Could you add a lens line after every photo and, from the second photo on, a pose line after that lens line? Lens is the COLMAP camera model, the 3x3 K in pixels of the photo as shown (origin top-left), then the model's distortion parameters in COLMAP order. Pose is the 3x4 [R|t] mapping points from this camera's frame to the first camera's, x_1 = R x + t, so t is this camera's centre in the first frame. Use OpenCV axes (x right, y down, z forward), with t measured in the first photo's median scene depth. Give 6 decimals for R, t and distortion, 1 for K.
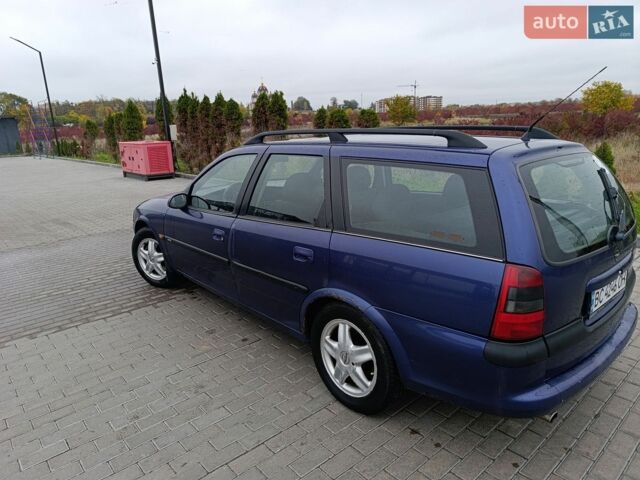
lens RADIAL K [[455.5, 0, 317.6], [0, 455.5, 241.4], [0, 0, 1]] dist [0.025738, -0.027013]
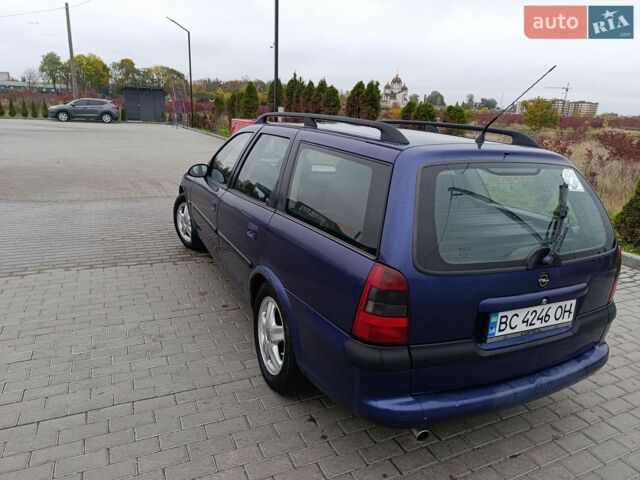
lens RADIAL K [[455.5, 0, 315.0], [0, 455.5, 239.6], [0, 0, 1]] dist [0.025738, -0.027013]
pose [[0.955381, 0.158223, -0.249426, 0.227629], [-0.154592, 0.987386, 0.034212, -0.005204], [0.251693, 0.005874, 0.967789, 0.016548]]
